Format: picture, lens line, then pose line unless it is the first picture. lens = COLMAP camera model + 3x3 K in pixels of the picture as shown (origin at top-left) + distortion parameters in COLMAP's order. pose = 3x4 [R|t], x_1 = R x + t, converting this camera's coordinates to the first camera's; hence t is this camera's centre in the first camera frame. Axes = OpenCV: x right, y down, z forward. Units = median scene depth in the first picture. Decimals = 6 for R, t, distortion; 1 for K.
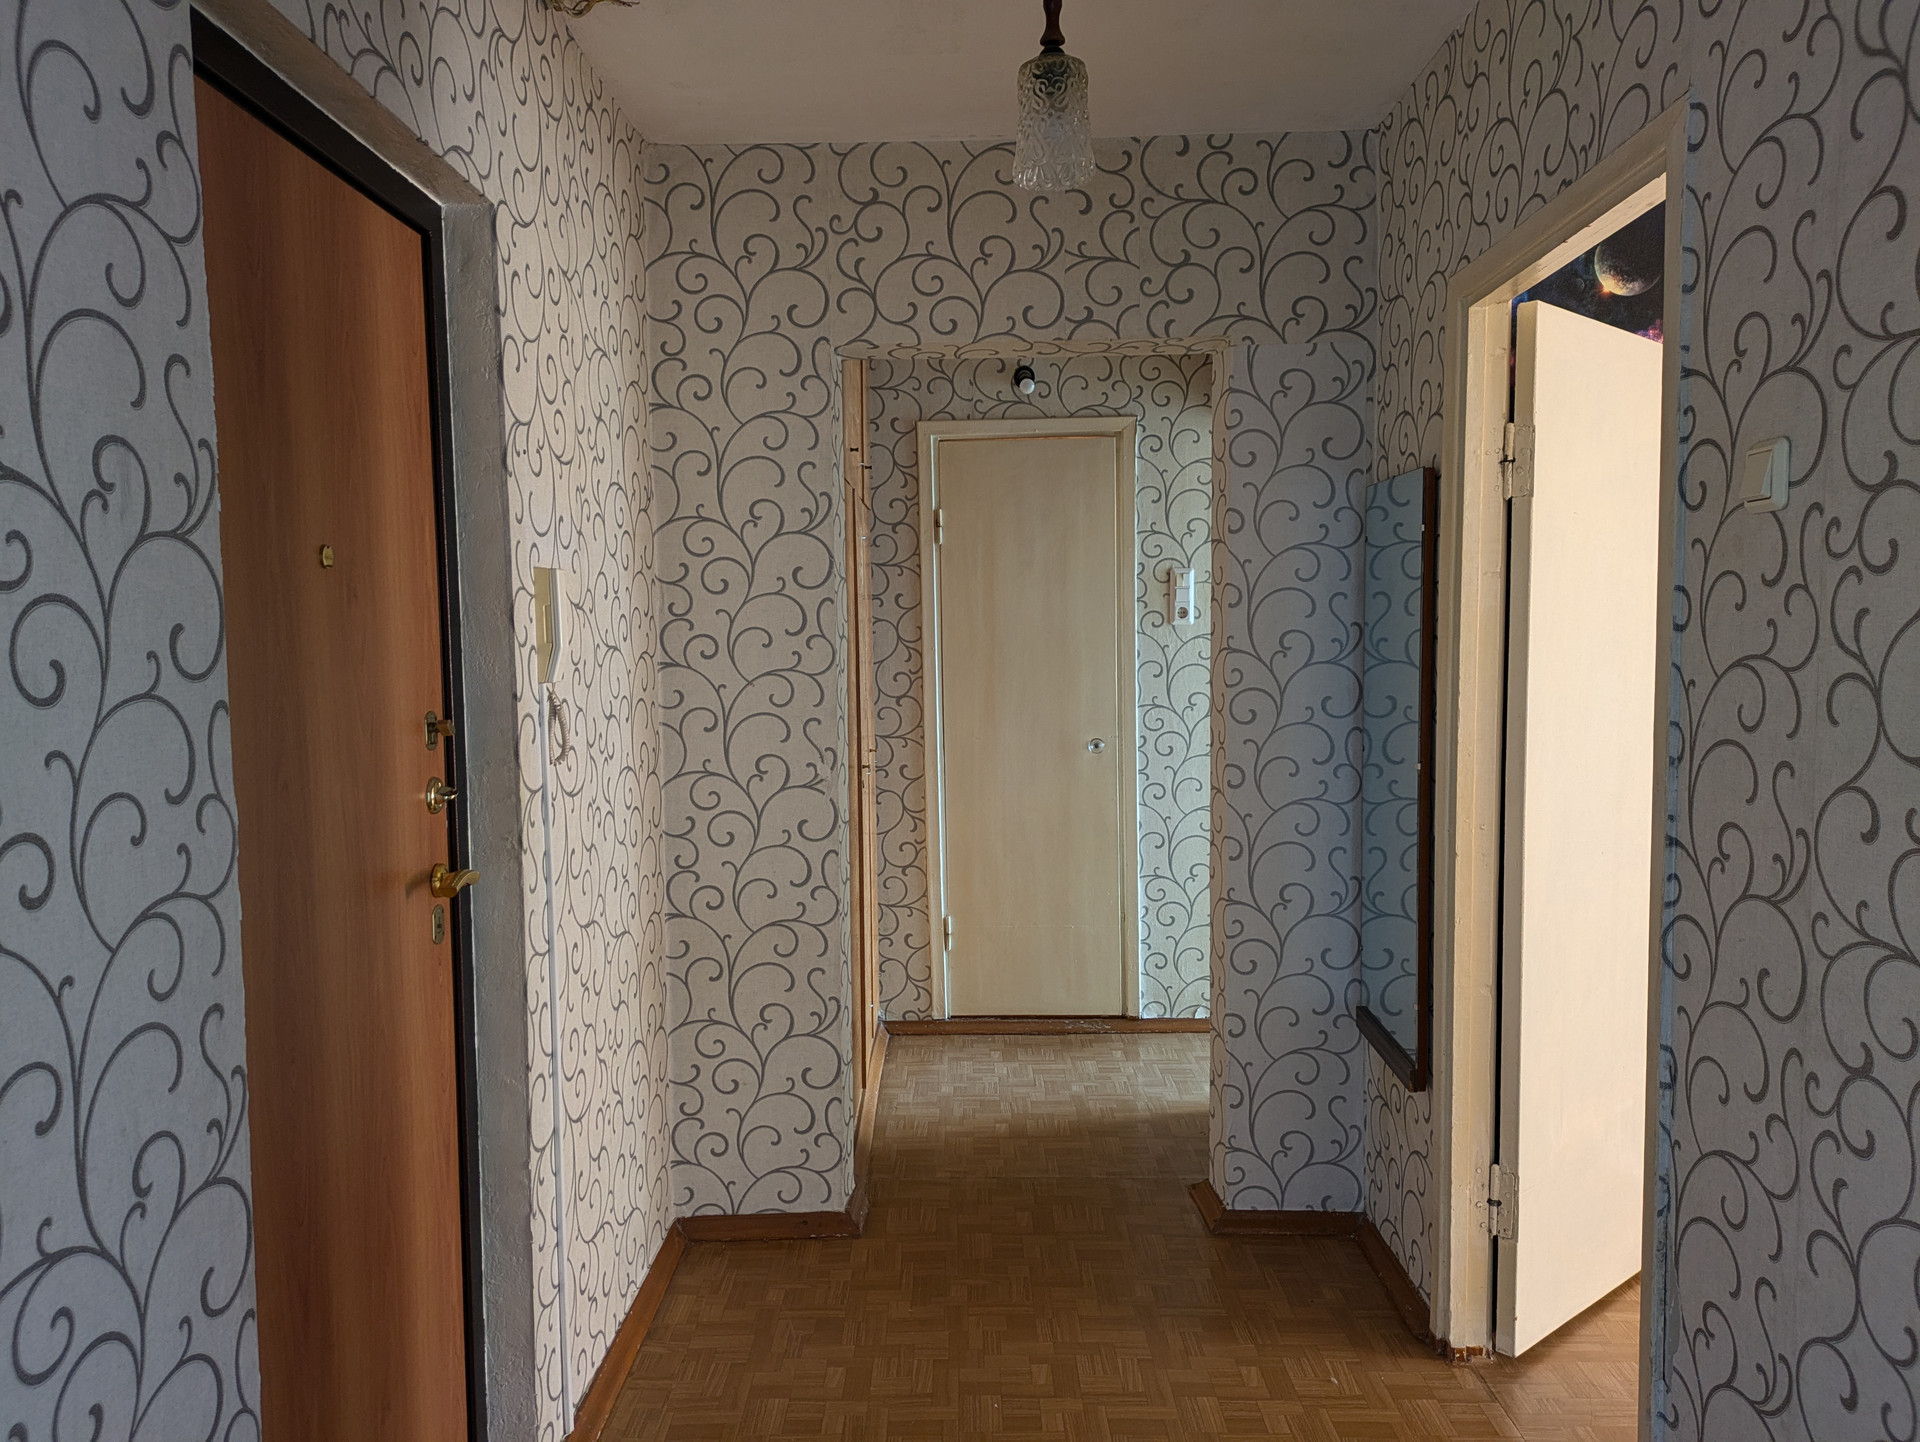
lens RADIAL K [[1404.4, 0, 952.0], [0, 1404.4, 719.8], [0, 0, 1]] dist [0.045327, -0.025571]
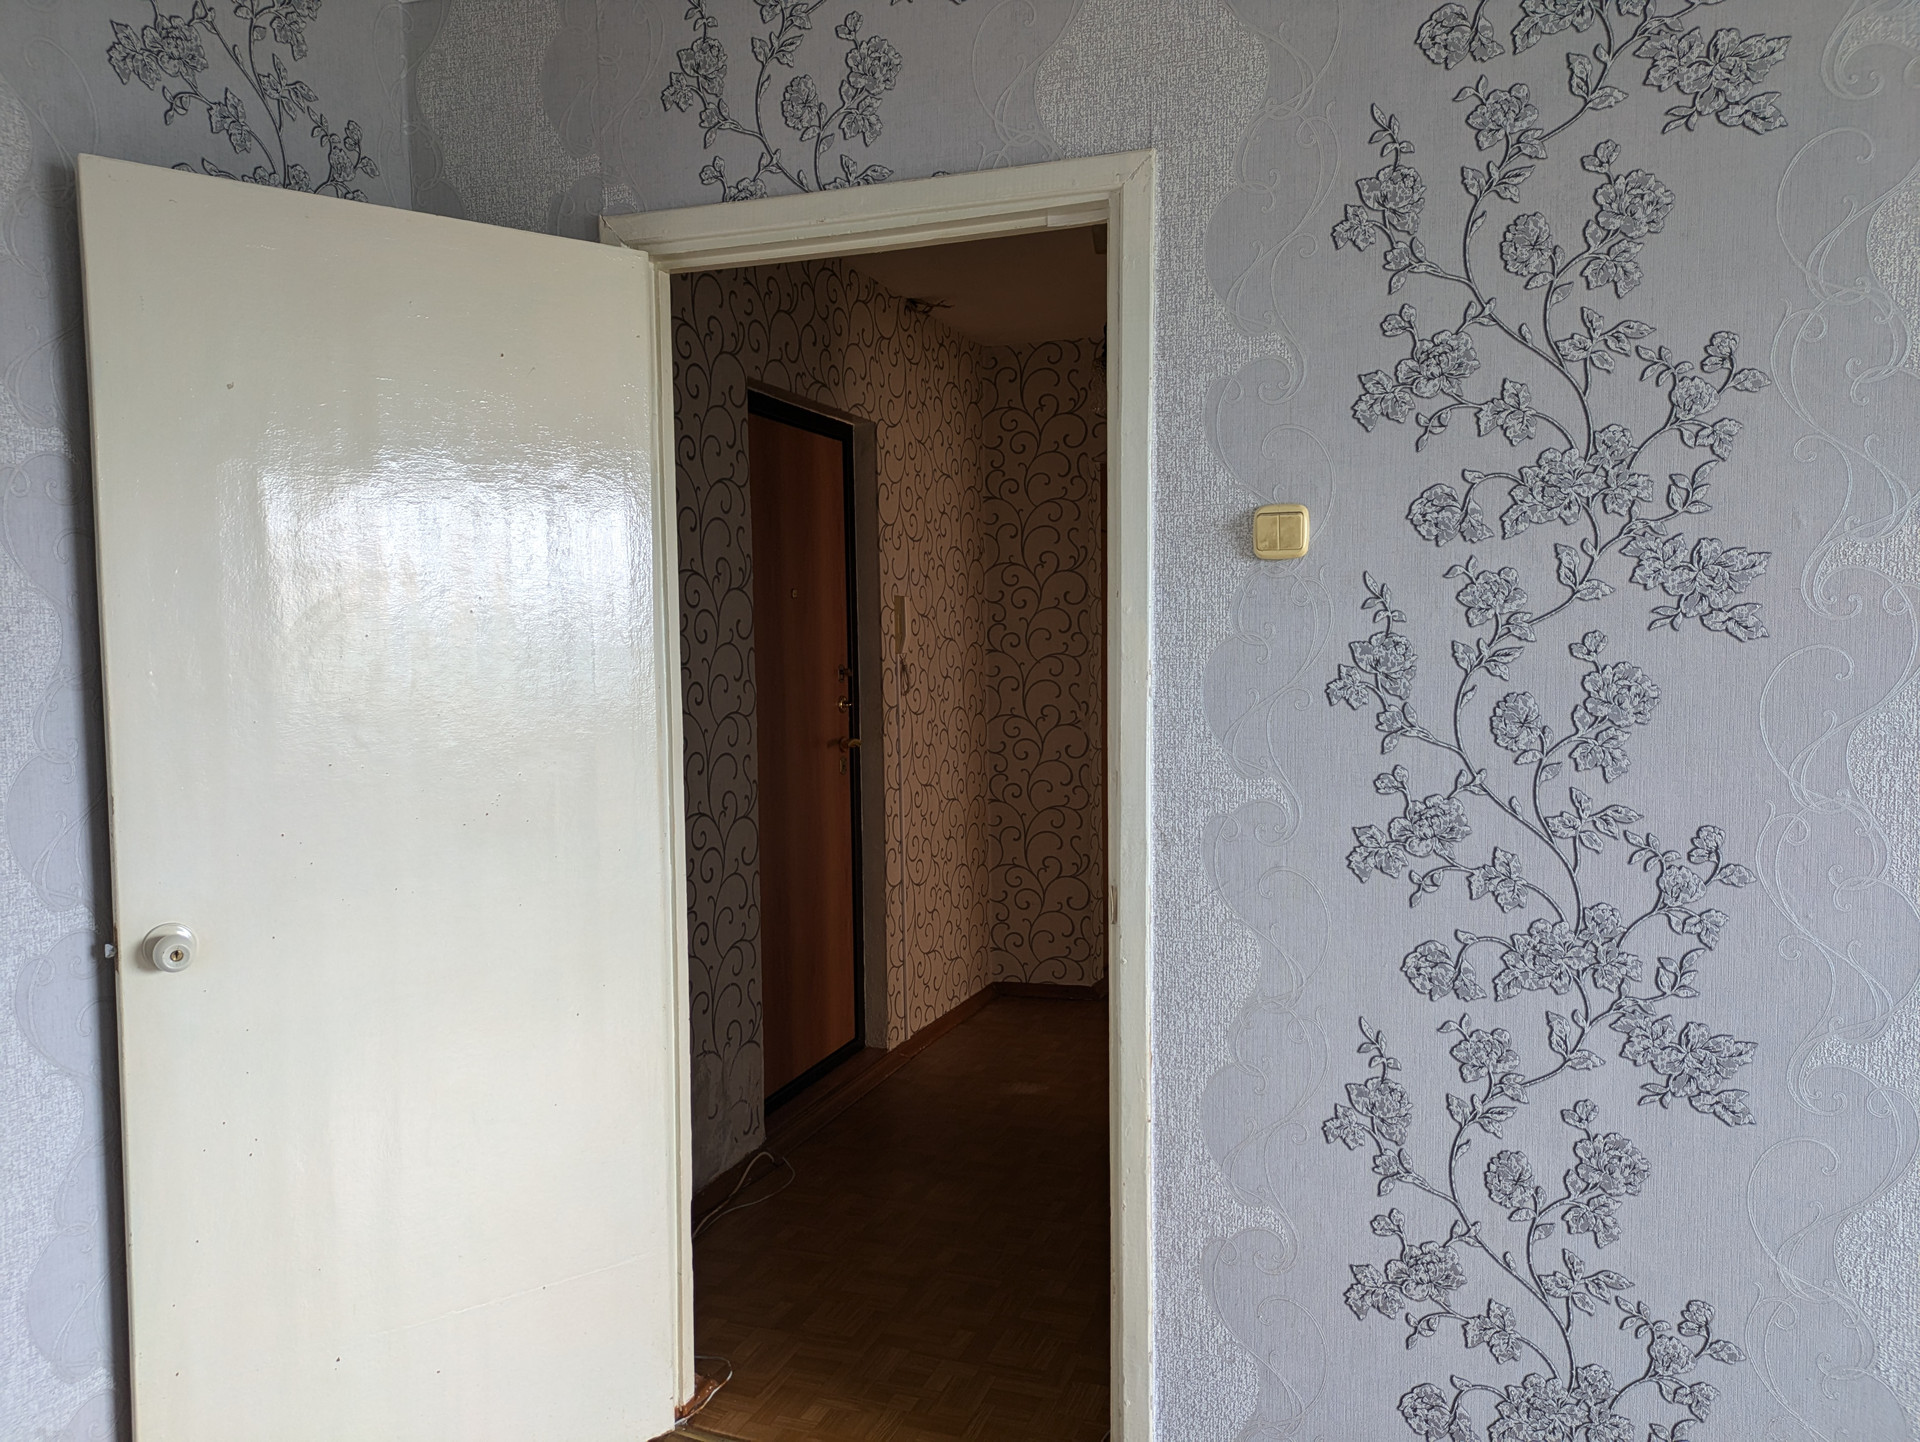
lens RADIAL K [[1404.4, 0, 964.5], [0, 1404.4, 721.4], [0, 0, 1]] dist [0.045327, -0.025571]
pose [[0.944319, 0.014726, -0.328703, 0.402882], [-0.018449, 0.999796, -0.008211, 0.074933], [0.328515, 0.013818, 0.944398, -0.749666]]
